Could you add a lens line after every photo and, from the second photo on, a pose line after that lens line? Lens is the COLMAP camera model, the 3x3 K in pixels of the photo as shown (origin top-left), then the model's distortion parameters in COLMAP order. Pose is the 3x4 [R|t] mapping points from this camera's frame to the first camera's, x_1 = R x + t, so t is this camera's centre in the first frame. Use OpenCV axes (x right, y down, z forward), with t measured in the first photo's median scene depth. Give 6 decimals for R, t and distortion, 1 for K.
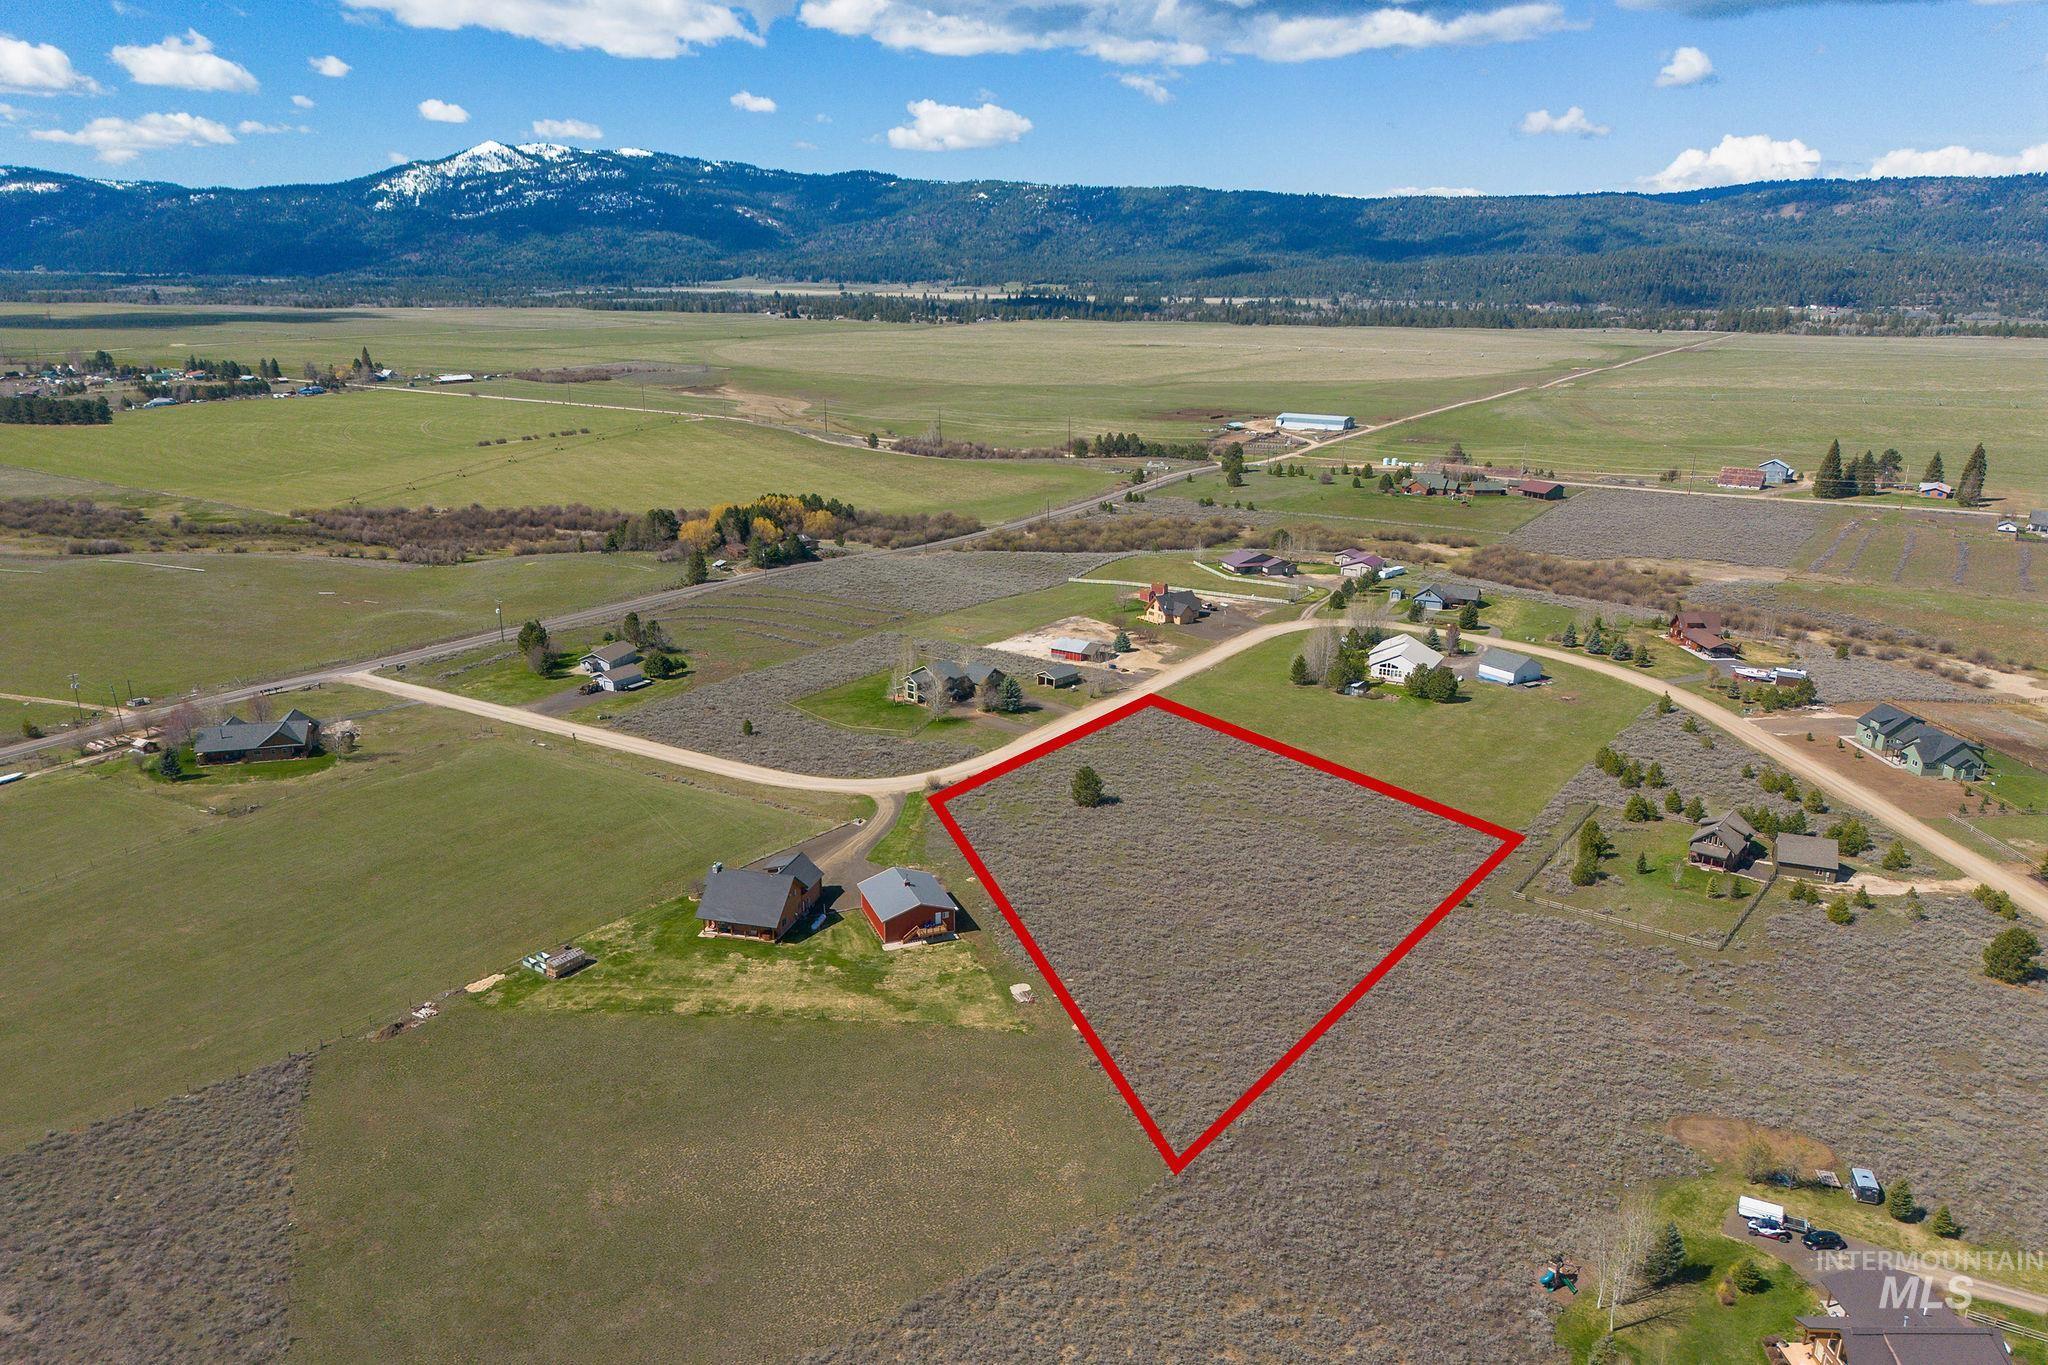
lens RADIAL K [[1433.9, 0, 1021.6], [0, 1433.9, 707.0], [0, 0, 1]] dist [0.072986, -0.069490]
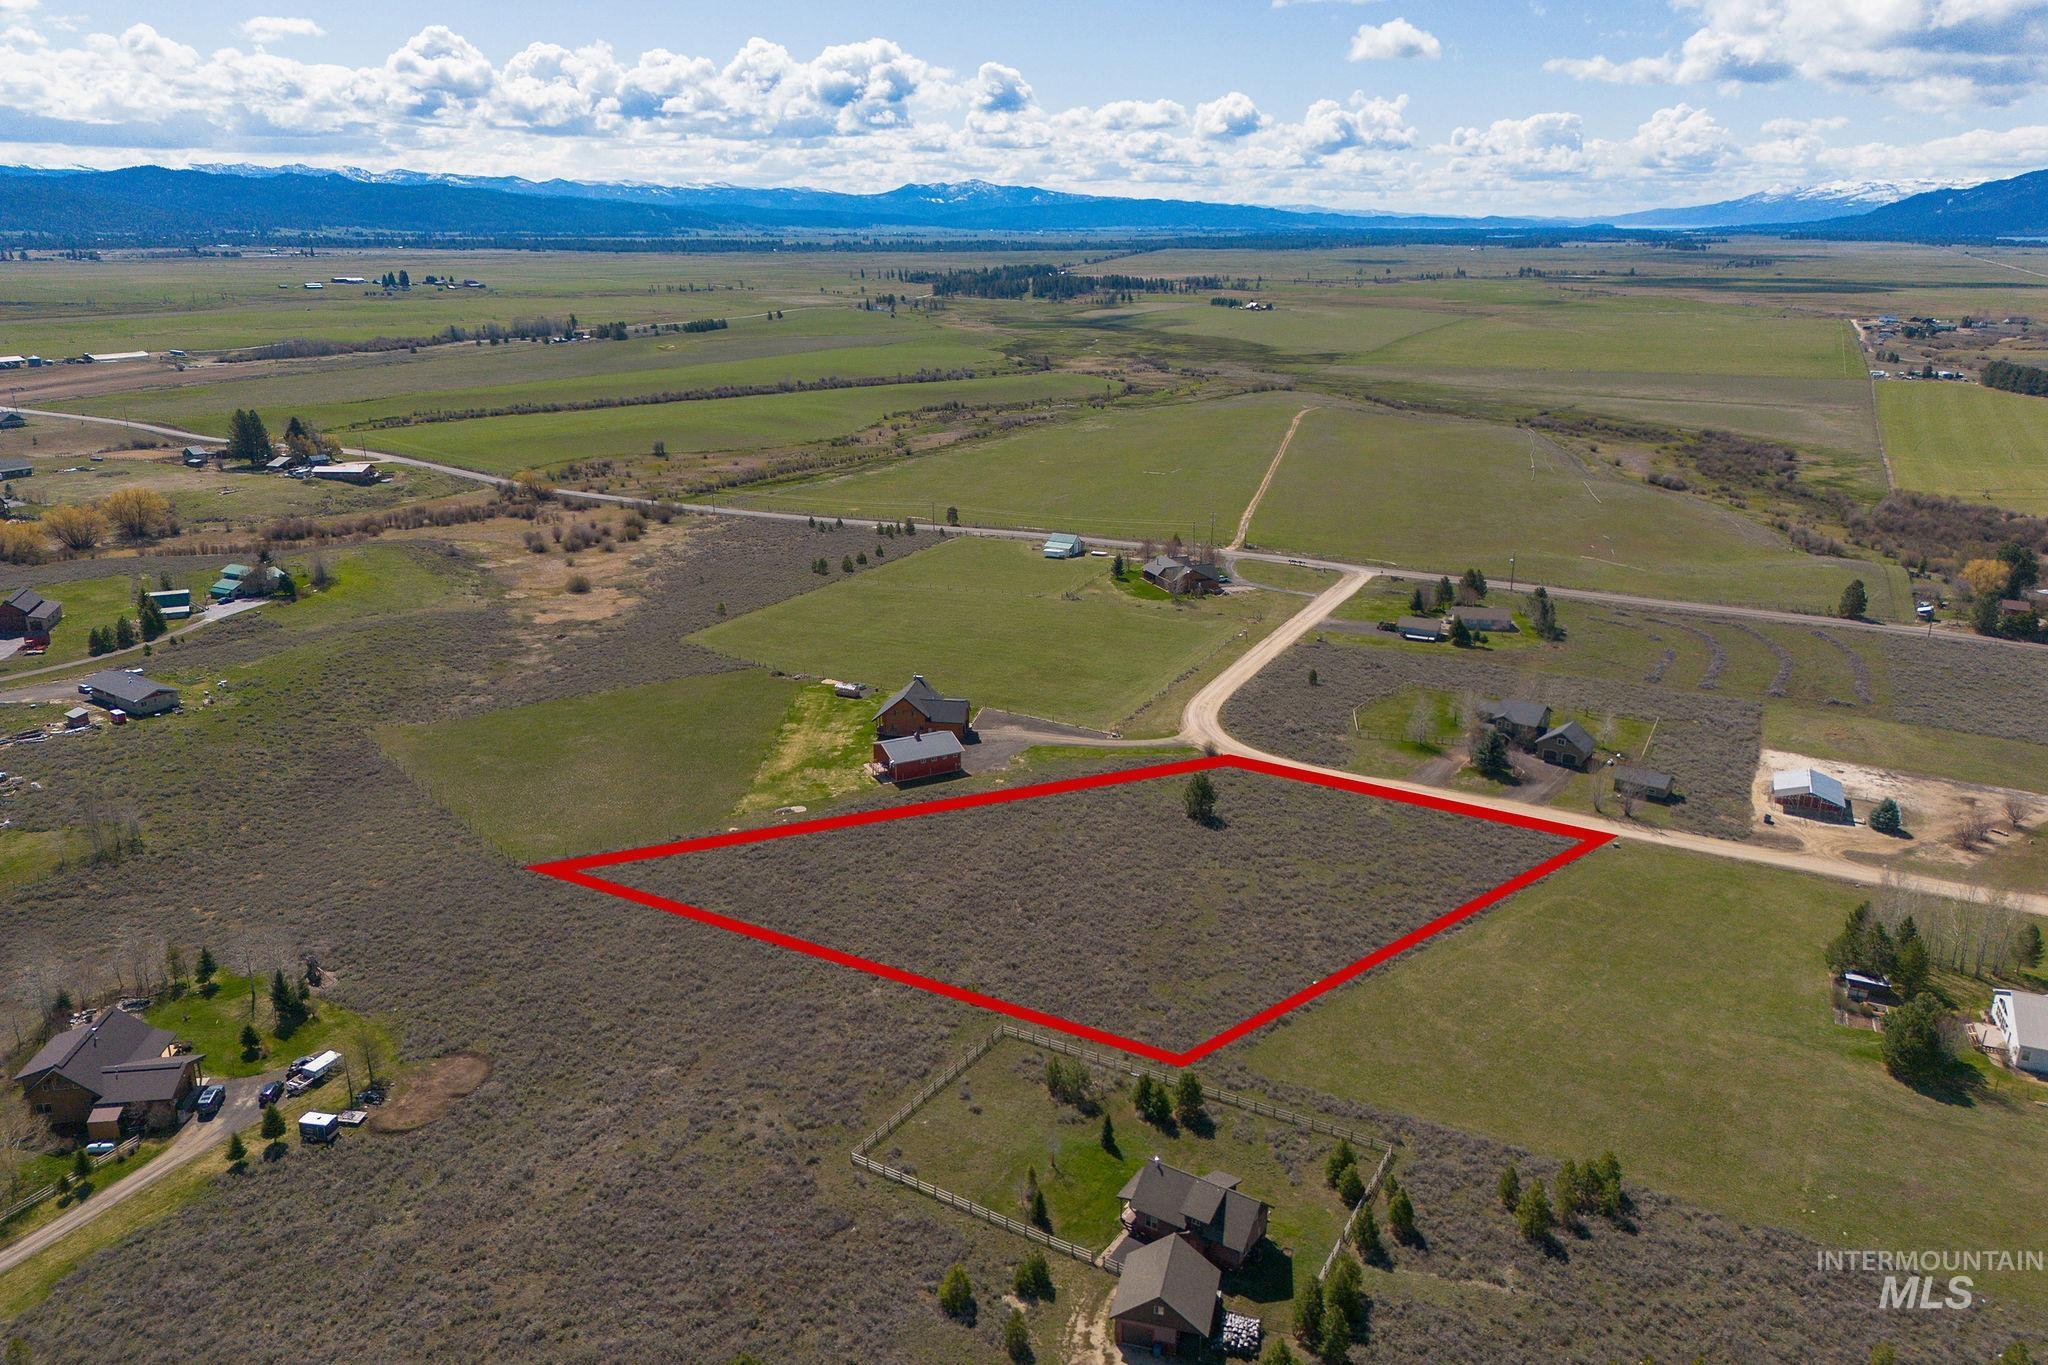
lens RADIAL K [[1428.3, 0, 1024.0], [0, 1428.3, 682.5], [0, 0, 1]] dist [0.068089, -0.059649]
pose [[0.111194, 0.302356, -0.946687, 0.353458], [-0.299420, 0.918523, 0.258192, -0.086013], [0.947620, 0.254747, 0.192665, 0.280569]]
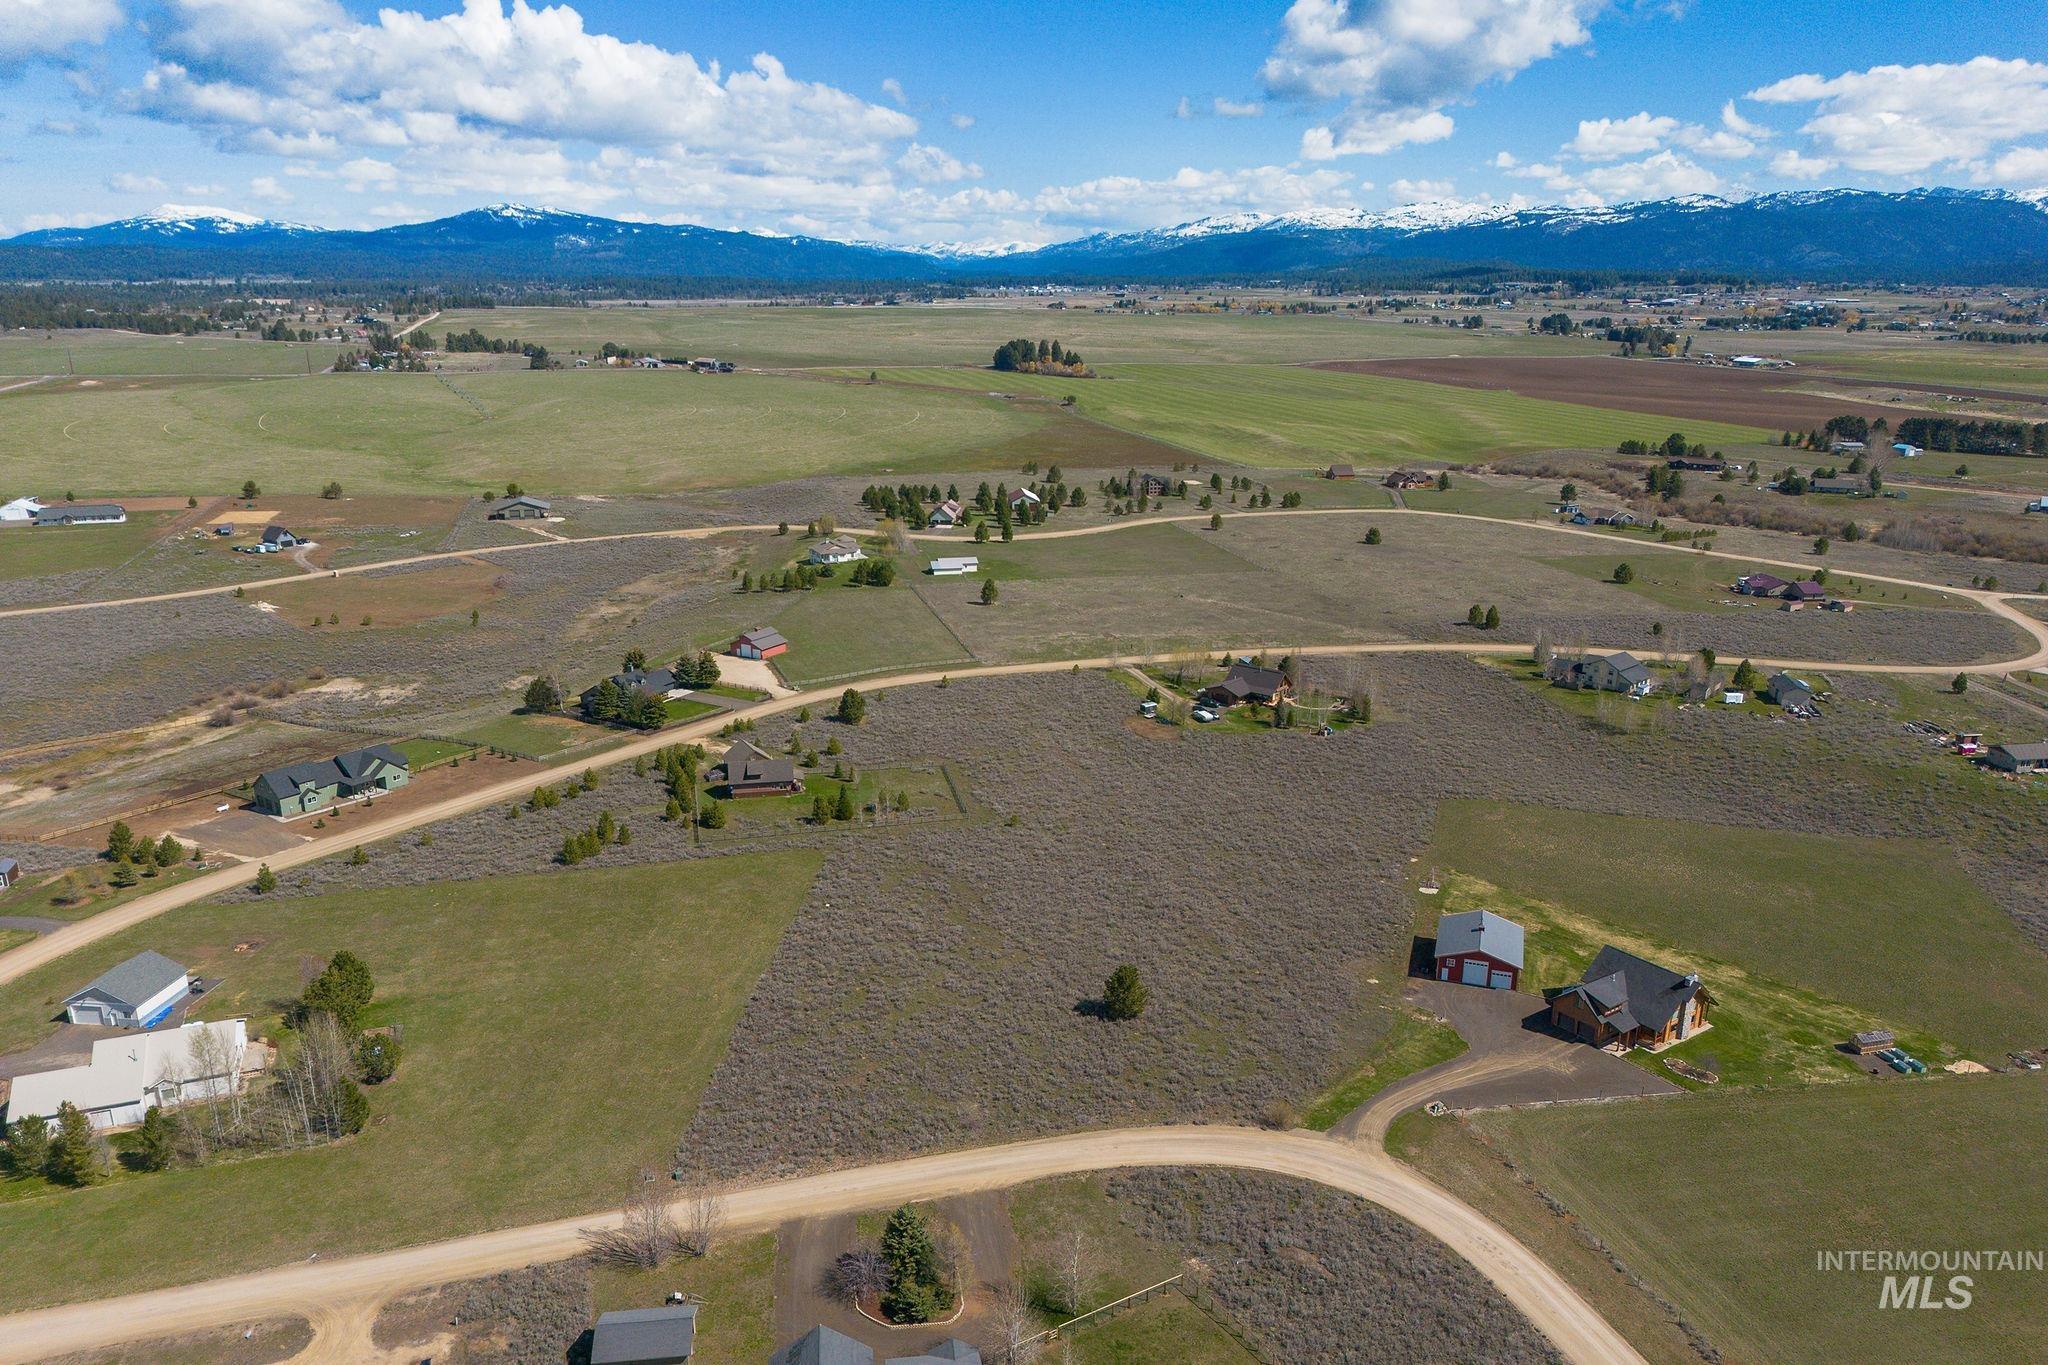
lens RADIAL K [[1430.6, 0, 1022.6], [0, 1430.6, 735.2], [0, 0, 1]] dist [0.066270, -0.057031]
pose [[-0.764498, -0.202710, 0.611925, -0.135881], [0.187527, 0.838280, 0.511977, -0.177626], [-0.616747, 0.506157, -0.602850, 0.567216]]
